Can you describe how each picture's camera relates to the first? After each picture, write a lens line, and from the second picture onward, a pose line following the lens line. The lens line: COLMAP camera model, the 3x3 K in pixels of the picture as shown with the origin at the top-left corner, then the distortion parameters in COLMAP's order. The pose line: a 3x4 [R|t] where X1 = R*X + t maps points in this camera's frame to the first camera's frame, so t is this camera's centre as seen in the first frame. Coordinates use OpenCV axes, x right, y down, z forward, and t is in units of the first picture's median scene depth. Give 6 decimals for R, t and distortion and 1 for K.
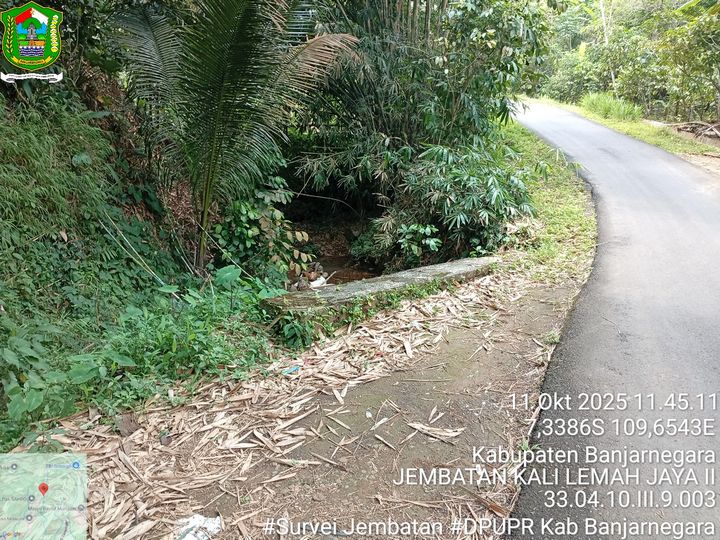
lens RADIAL K [[549.0, 0, 358.8], [0, 549.0, 269.9], [0, 0, 1]] dist [0.093643, -0.203535]
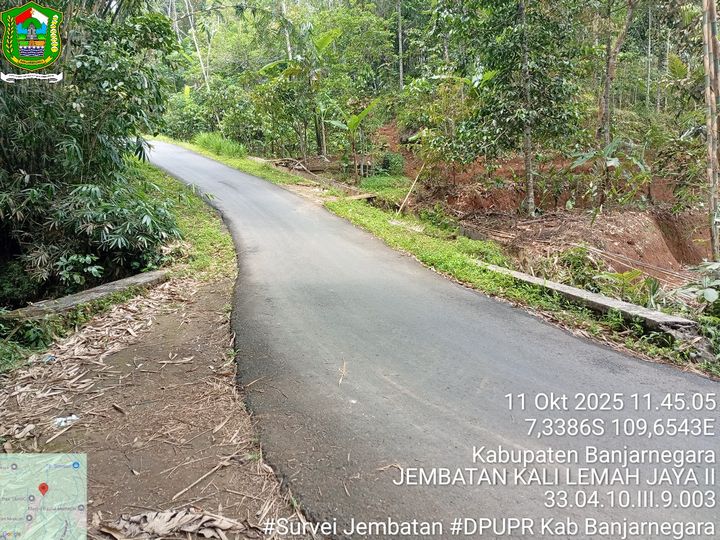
lens RADIAL K [[549.0, 0, 358.8], [0, 549.0, 269.9], [0, 0, 1]] dist [0.093643, -0.203535]
pose [[0.790056, -0.118772, 0.601419, -0.108944], [0.151939, 0.988380, -0.004404, 0.032690], [-0.593908, 0.094858, 0.798922, -0.179091]]
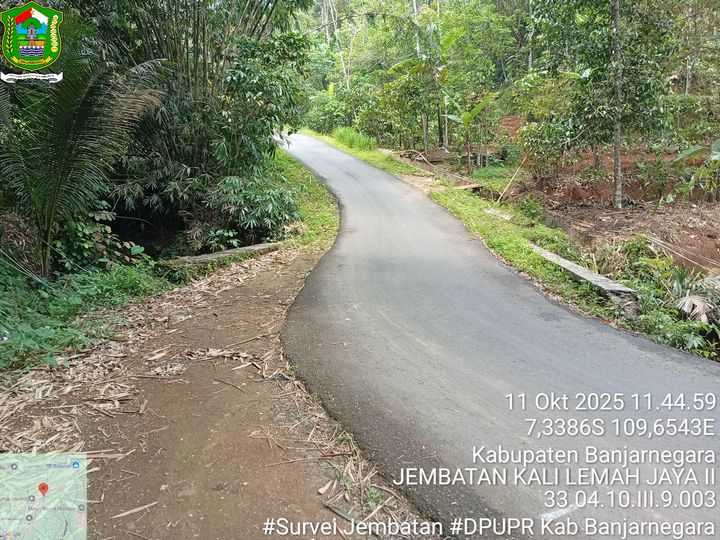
lens RADIAL K [[549.0, 0, 358.8], [0, 549.0, 269.9], [0, 0, 1]] dist [0.093643, -0.203535]
pose [[0.922021, -0.087639, 0.377090, -0.105188], [0.101317, 0.994717, -0.016549, 0.072565], [-0.373647, 0.053464, 0.926029, -0.401515]]
